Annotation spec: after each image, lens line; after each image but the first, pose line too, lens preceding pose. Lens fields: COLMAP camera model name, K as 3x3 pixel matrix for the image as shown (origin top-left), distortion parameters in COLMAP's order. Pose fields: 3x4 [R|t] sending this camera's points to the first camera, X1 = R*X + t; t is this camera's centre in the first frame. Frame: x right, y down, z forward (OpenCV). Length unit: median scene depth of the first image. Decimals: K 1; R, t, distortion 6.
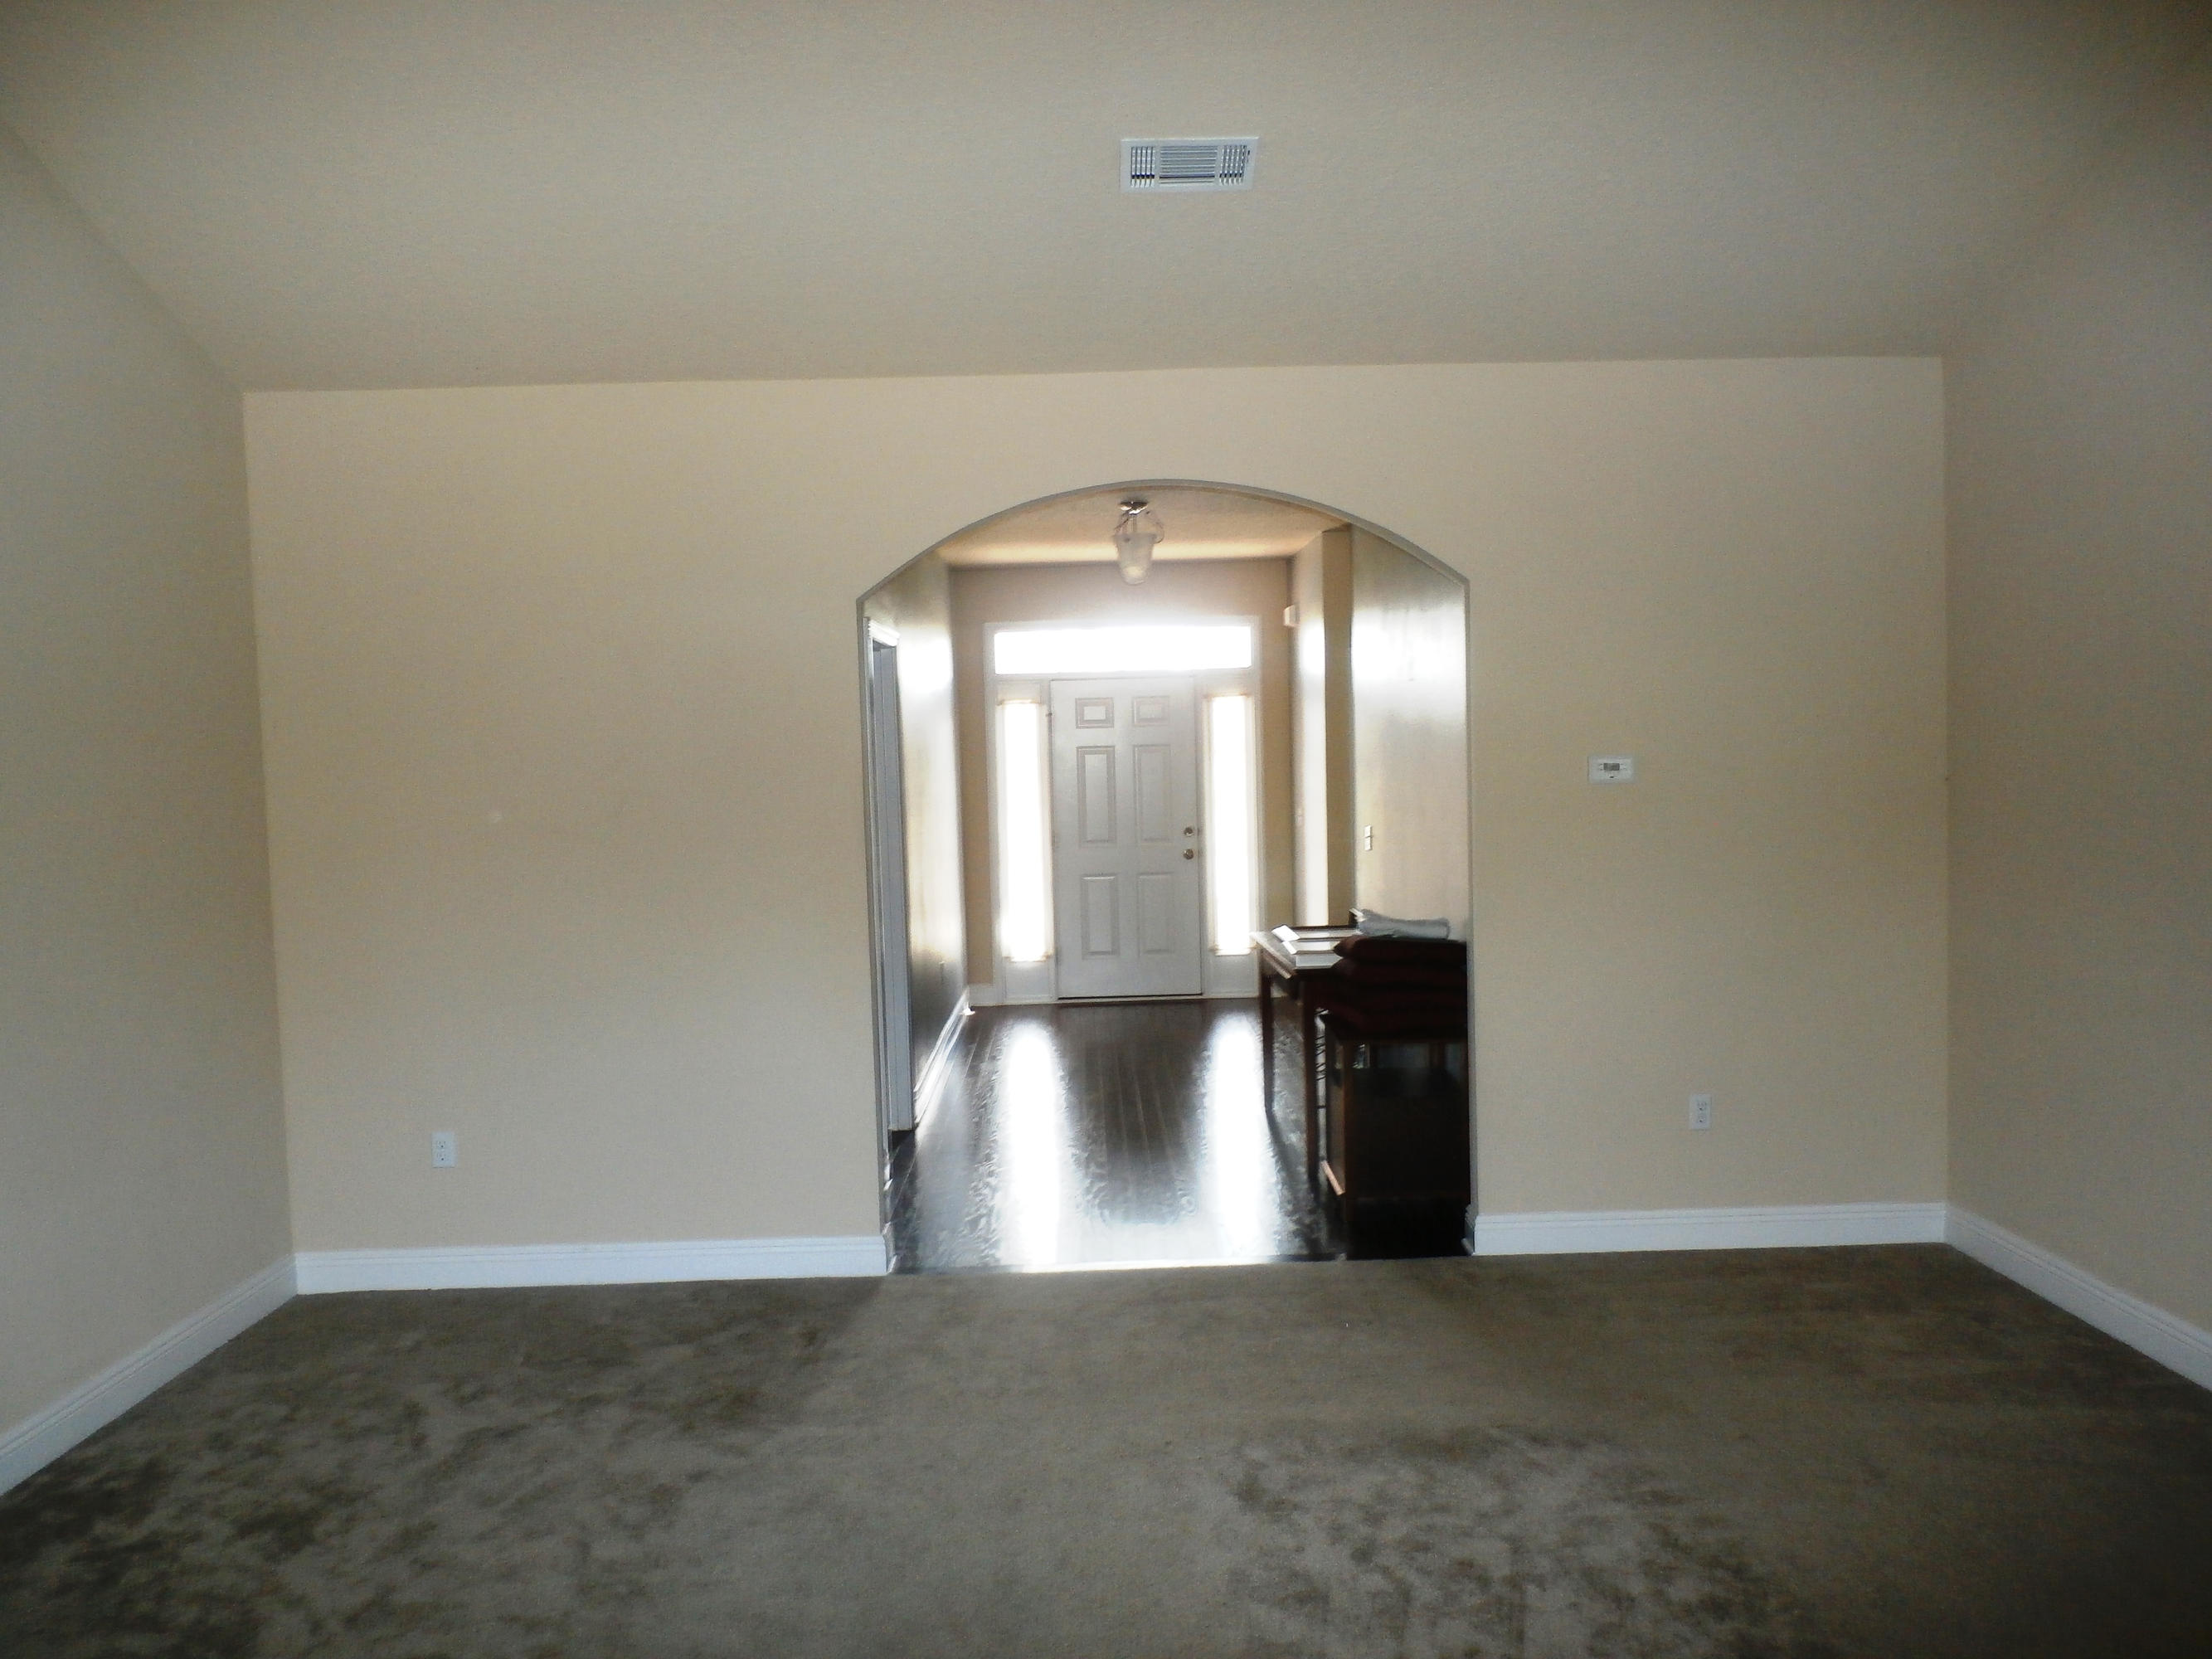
lens RADIAL K [[1630.2, 0, 1106.0], [0, 1630.2, 829.5], [0, 0, 1]] dist [-0.003510, -0.005486]
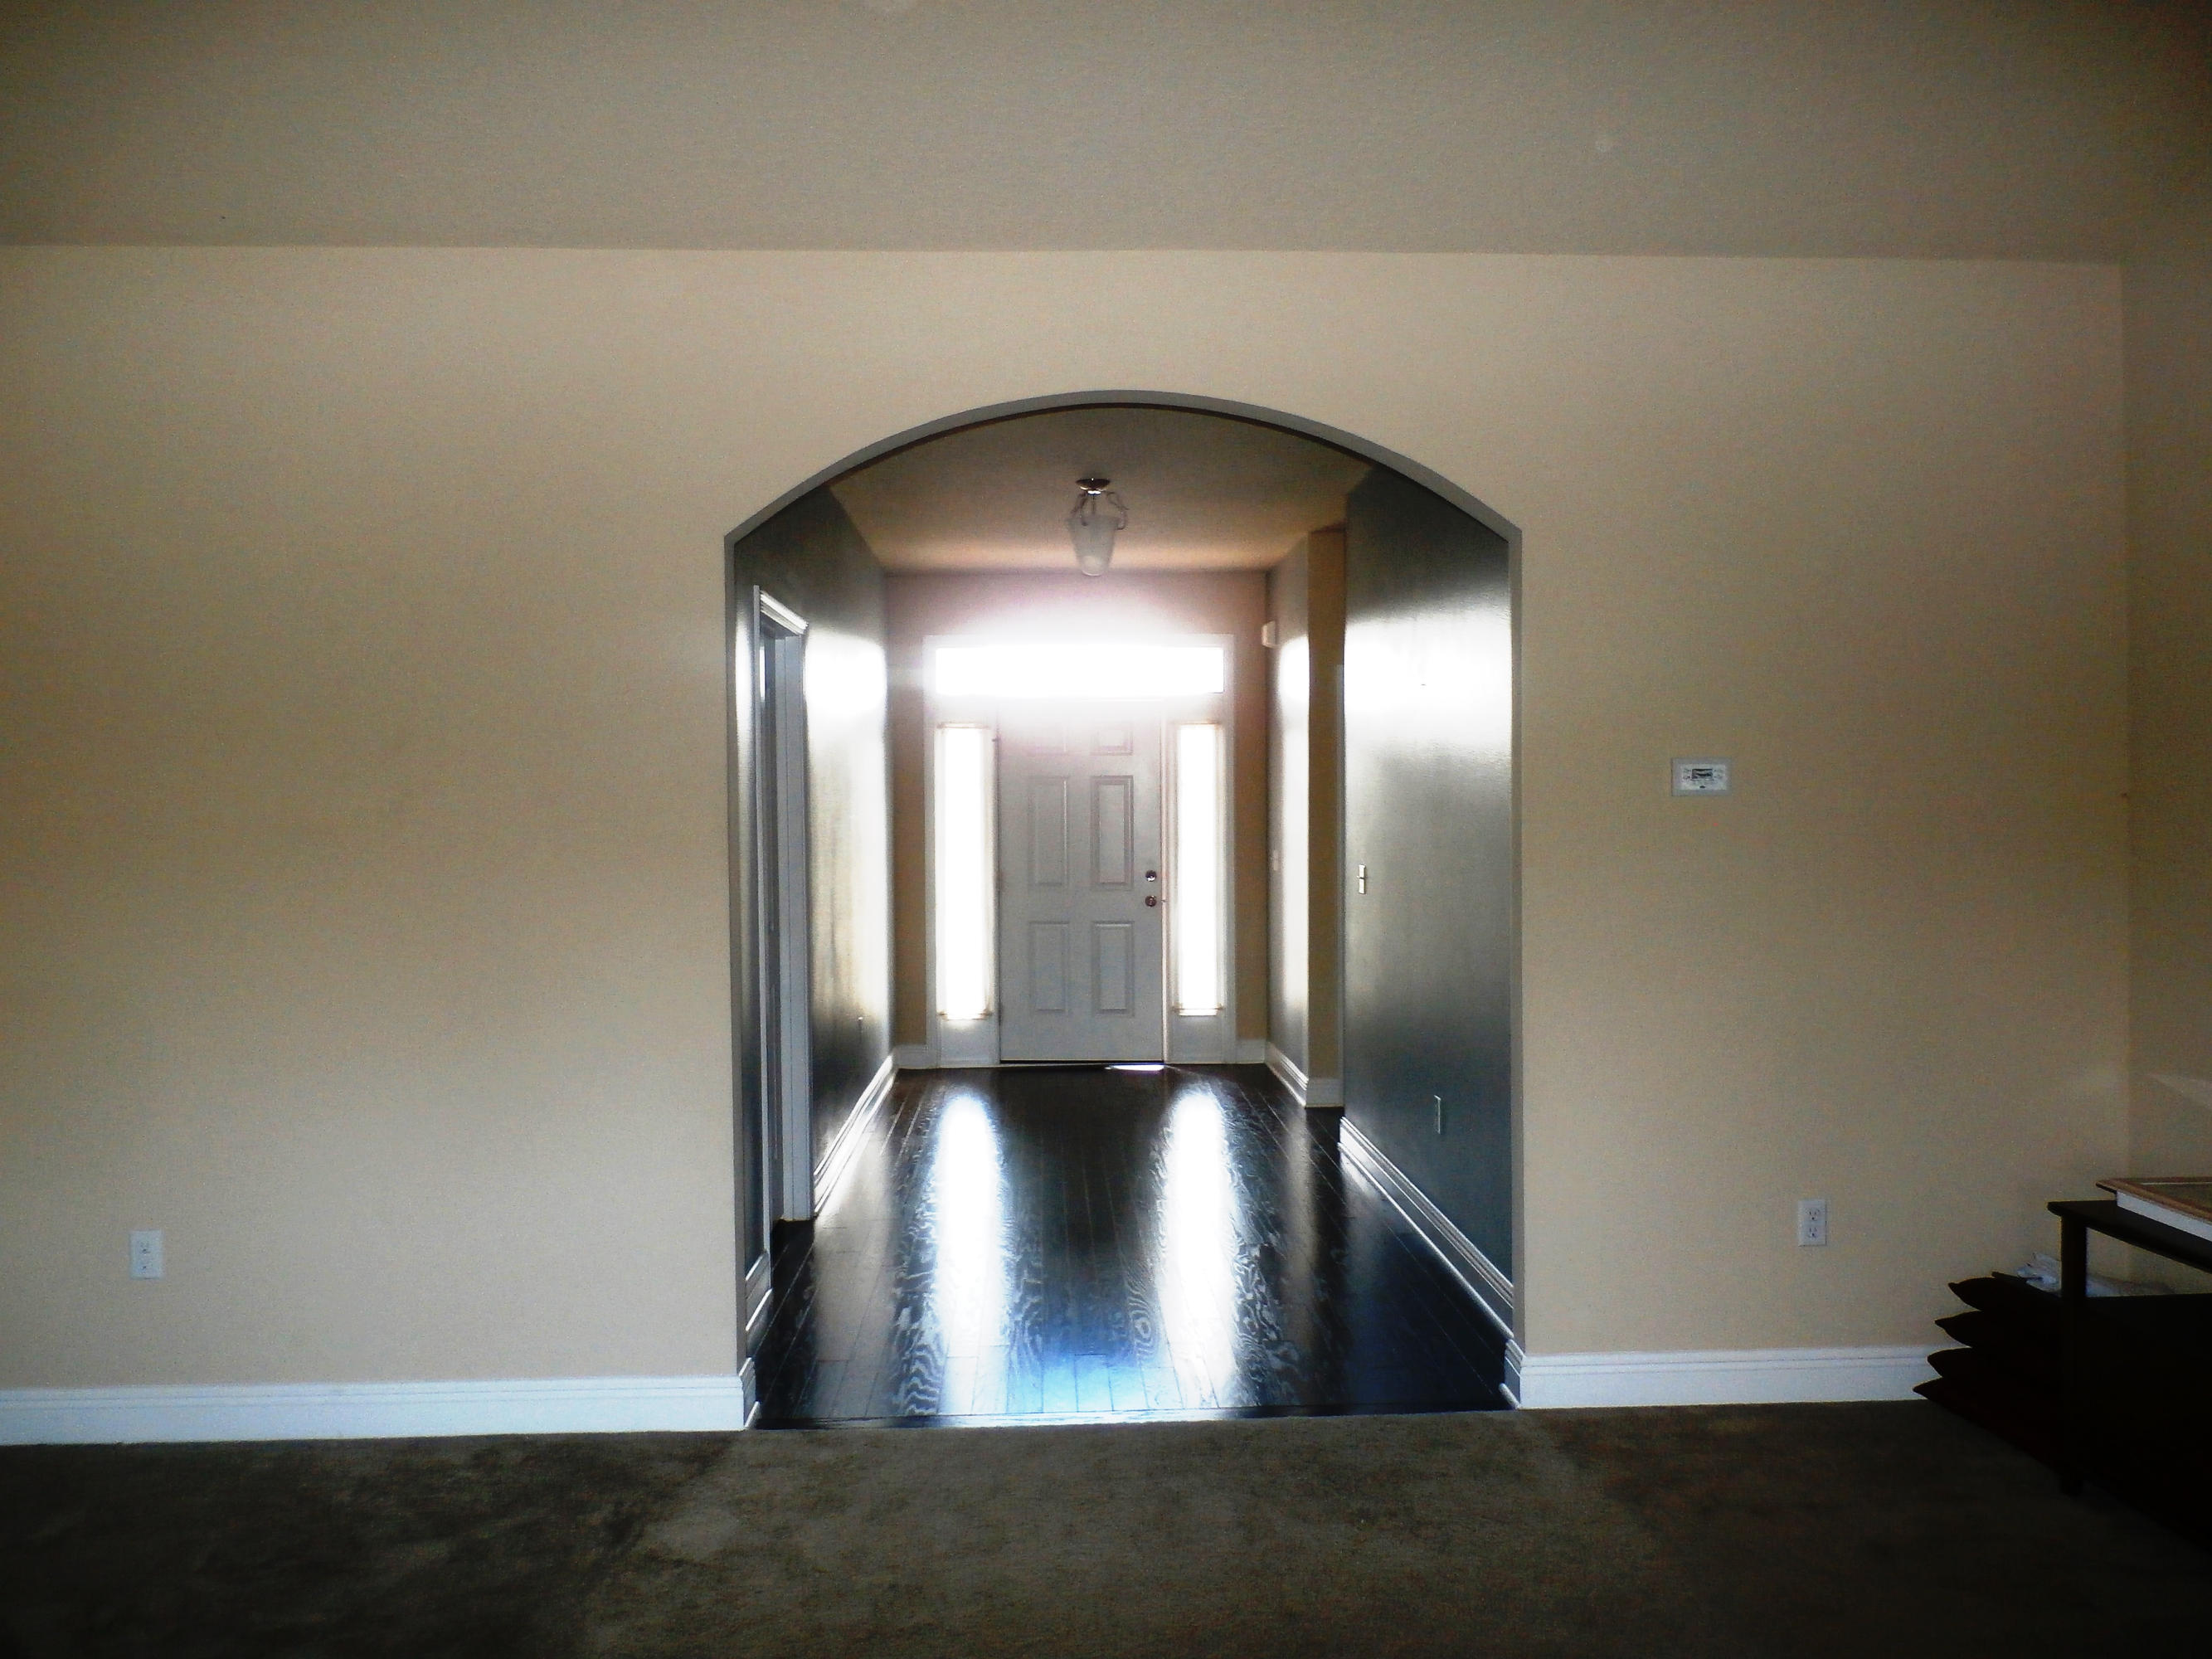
lens RADIAL K [[1630.2, 0, 1106.0], [0, 1630.2, 829.5], [0, 0, 1]] dist [-0.003510, -0.005486]
pose [[0.999499, 0.019593, 0.024873, 0.007006], [-0.018611, 0.999061, -0.039130, 0.018368], [-0.025616, 0.038648, 0.998925, 0.185854]]
